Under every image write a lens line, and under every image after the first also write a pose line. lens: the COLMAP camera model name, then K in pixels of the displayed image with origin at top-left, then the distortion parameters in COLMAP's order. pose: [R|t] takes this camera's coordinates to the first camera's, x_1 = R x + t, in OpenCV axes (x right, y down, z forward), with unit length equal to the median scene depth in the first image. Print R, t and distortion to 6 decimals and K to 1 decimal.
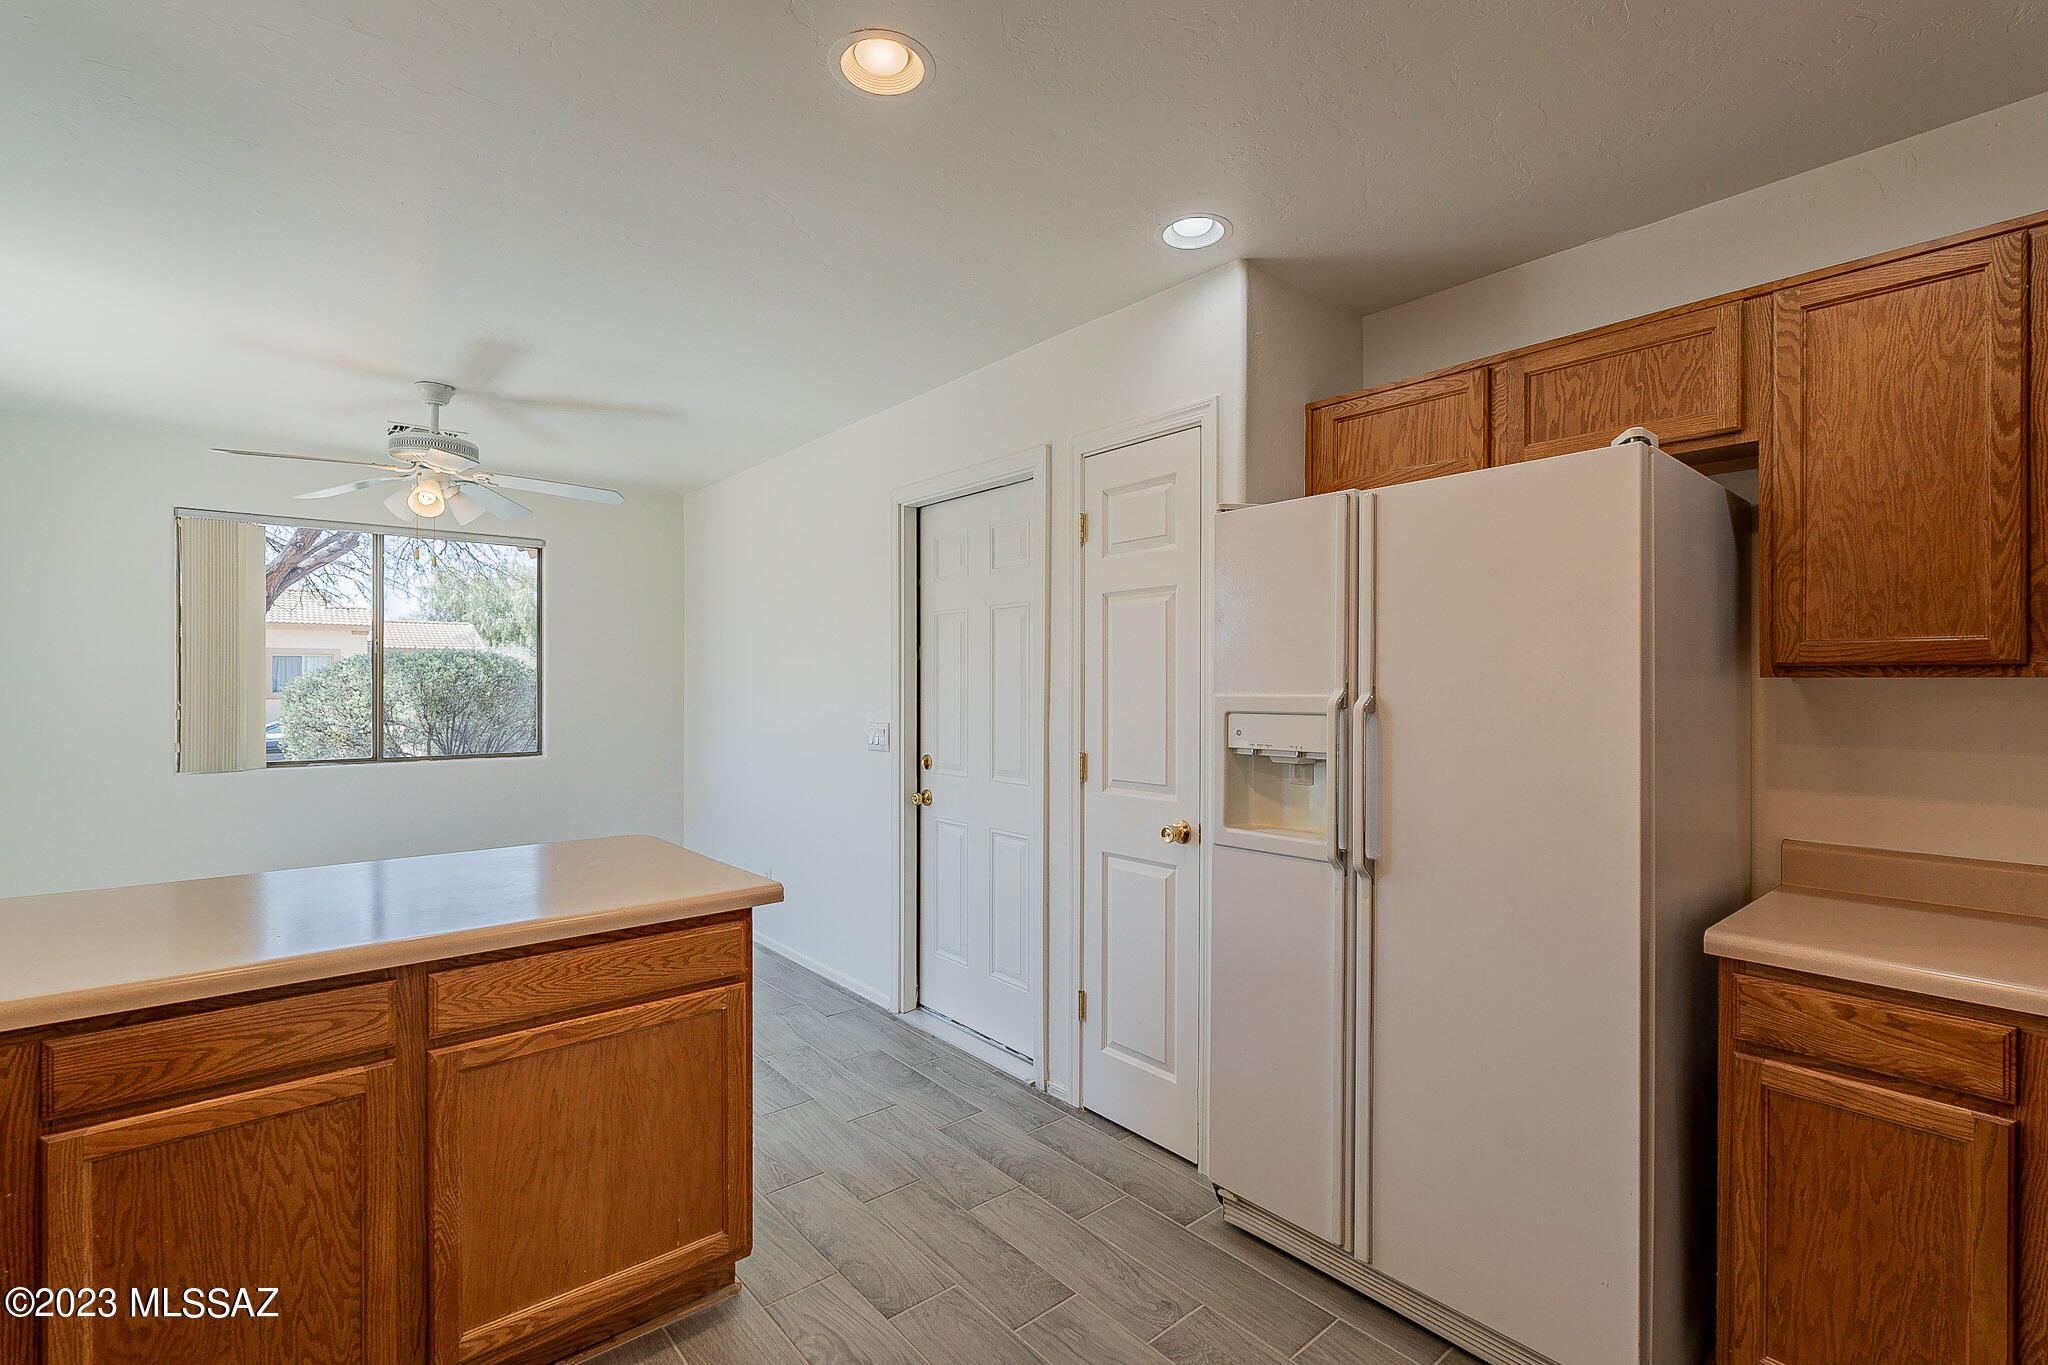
lens RADIAL K [[912.4, 0, 1019.1], [0, 912.4, 682.5], [0, 0, 1]] dist [-0.003273, -0.000157]
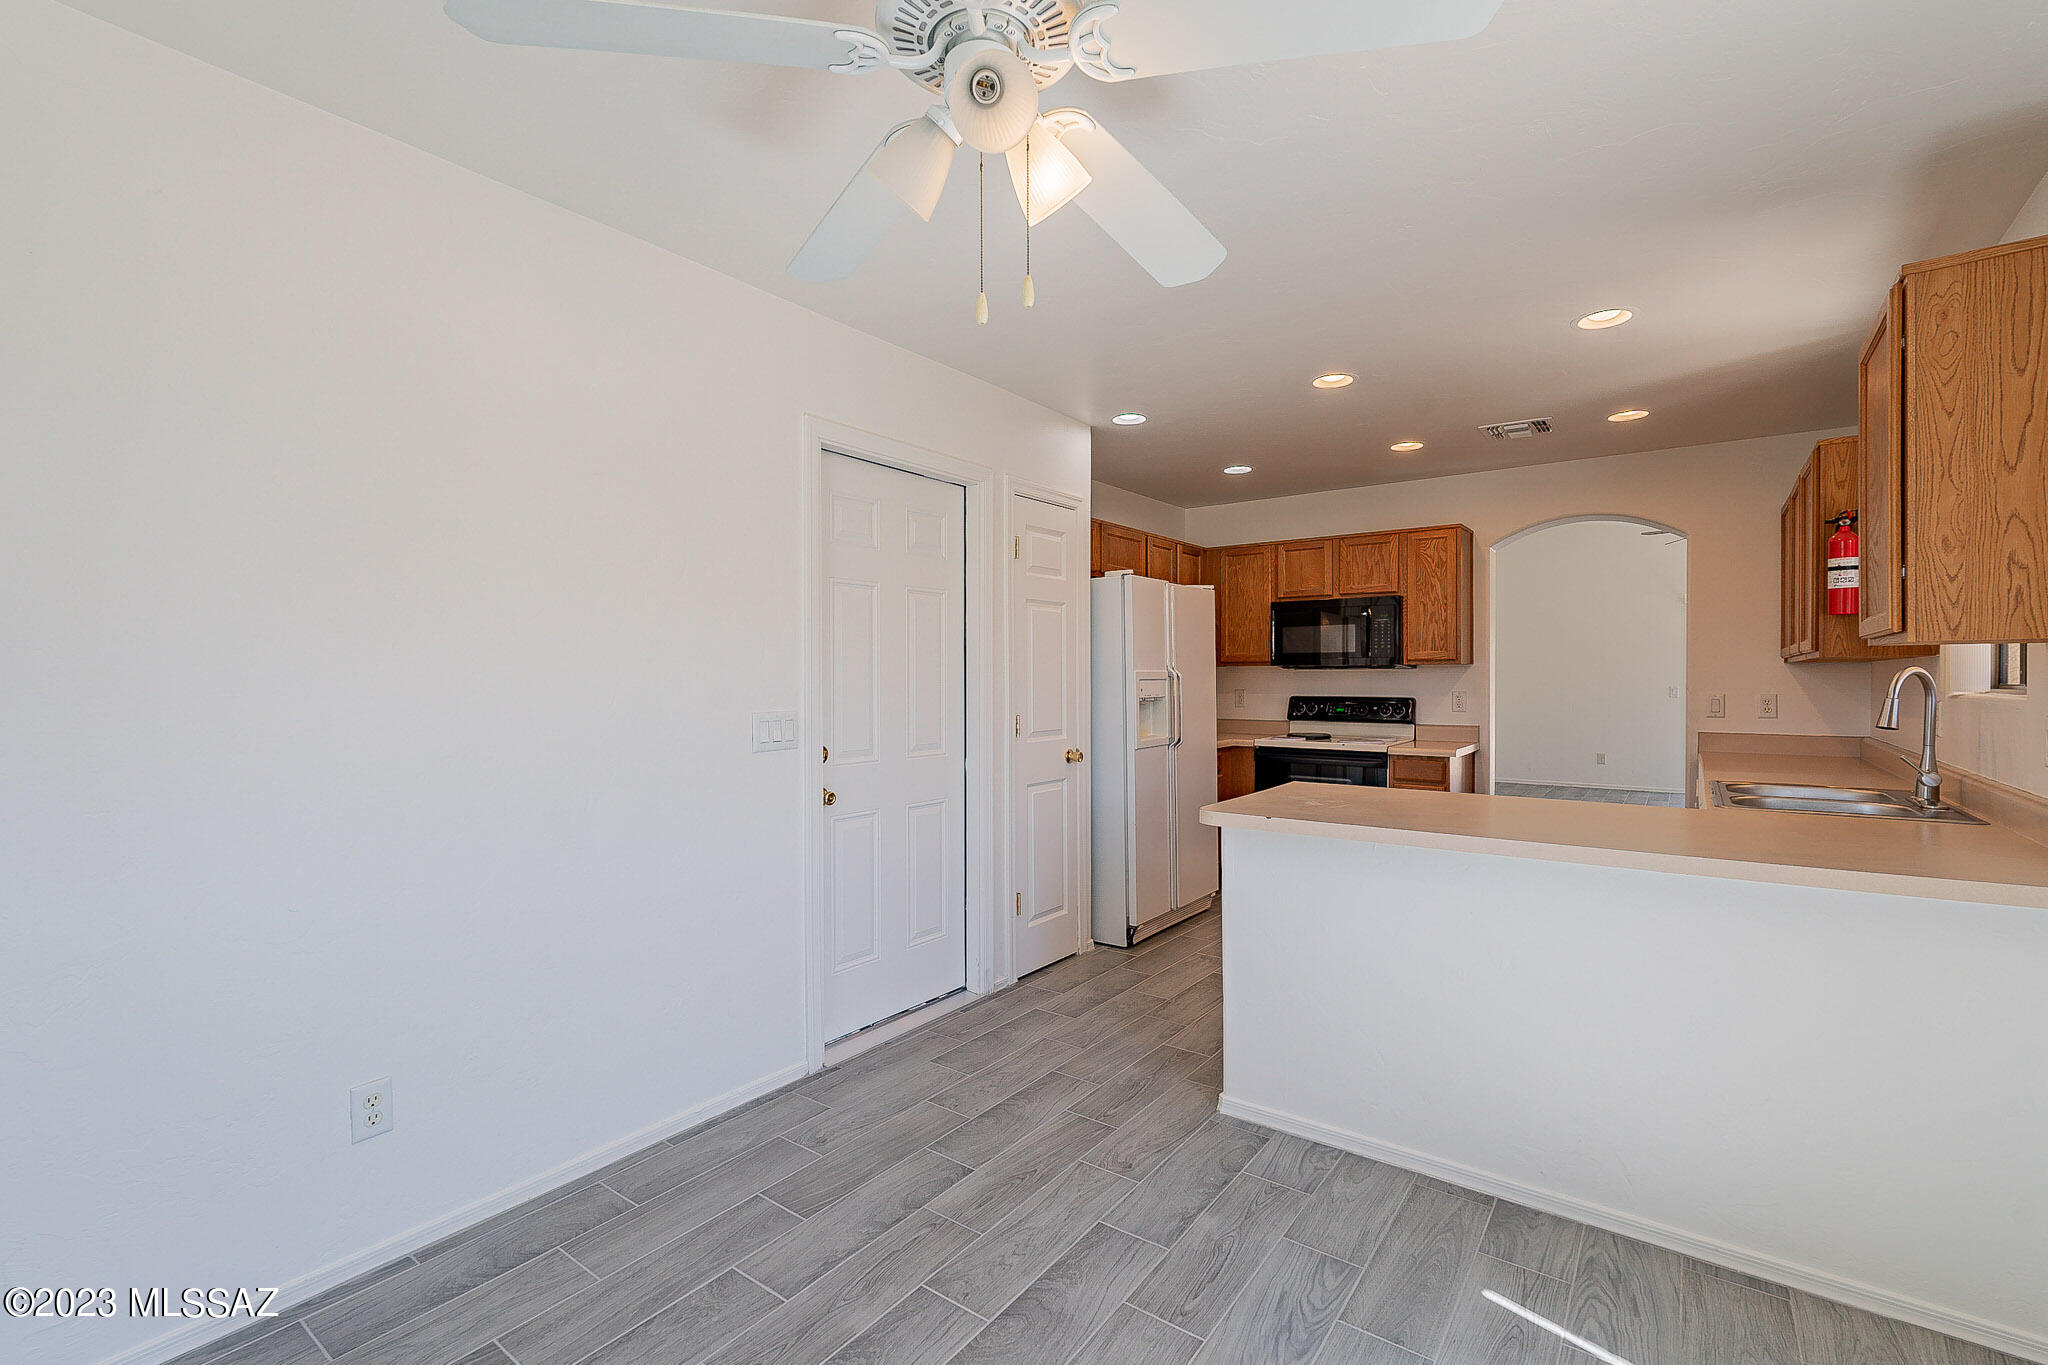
lens RADIAL K [[891.8, 0, 1020.8], [0, 891.8, 685.1], [0, 0, 1]] dist [-0.007702, 0.000212]
pose [[-0.221220, -0.010391, 0.975169, -1.737699], [0.000282, 0.999943, 0.010719, 0.025614], [-0.975224, 0.002646, -0.221204, 1.846794]]
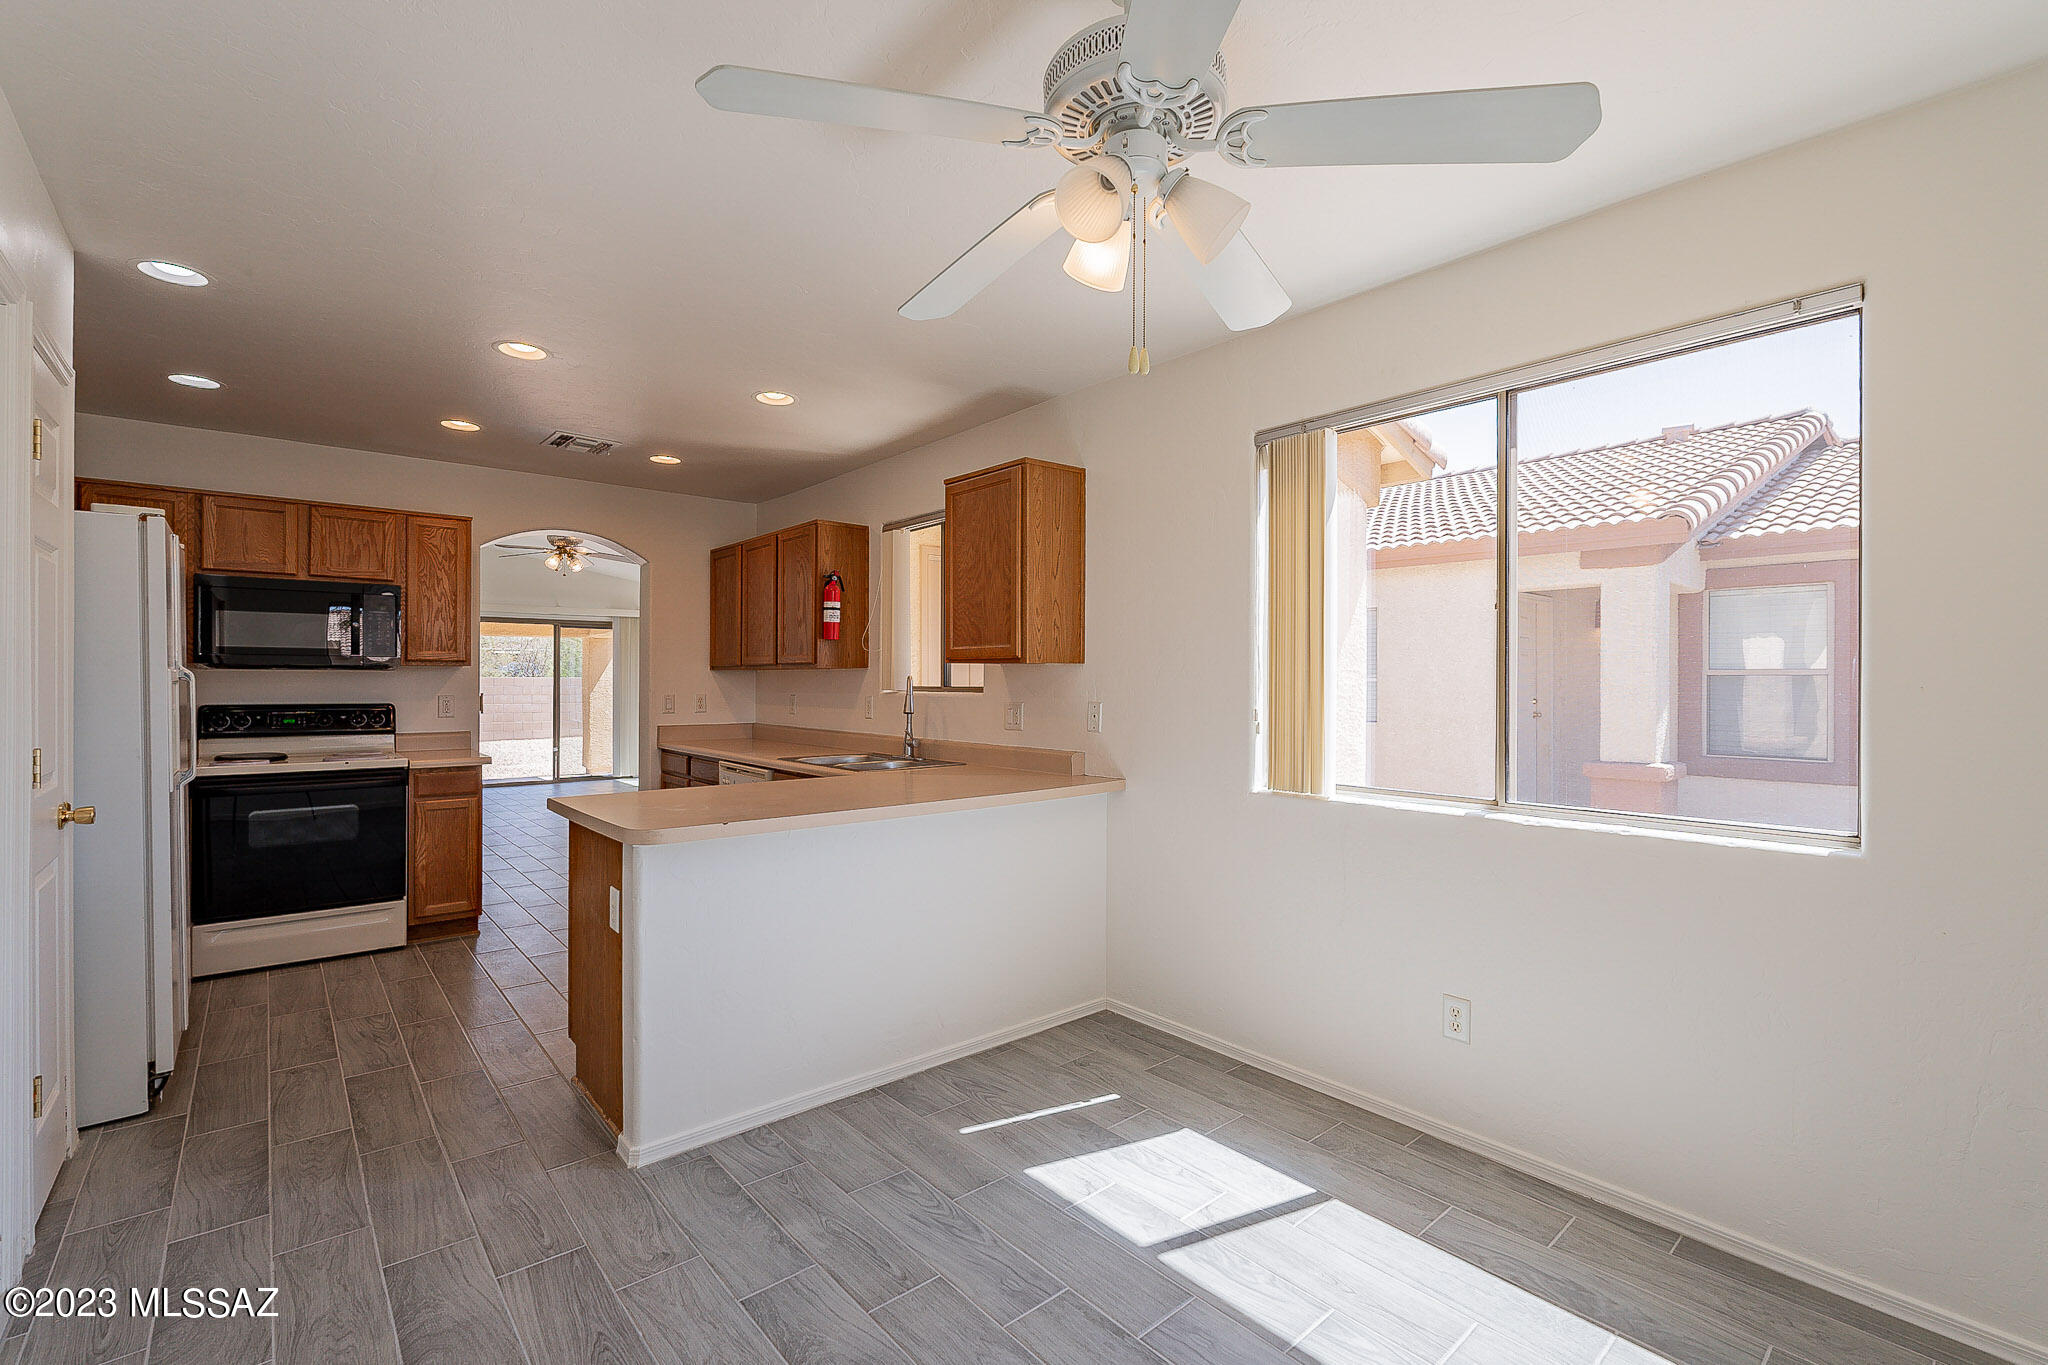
lens RADIAL K [[896.3, 0, 1019.6], [0, 896.3, 683.5], [0, 0, 1]] dist [-0.010626, 0.000239]
pose [[-0.999982, -0.005884, -0.001114, -1.027583], [-0.005888, 0.999977, 0.003308, 0.023157], [0.001095, 0.003315, -0.999994, 2.450179]]
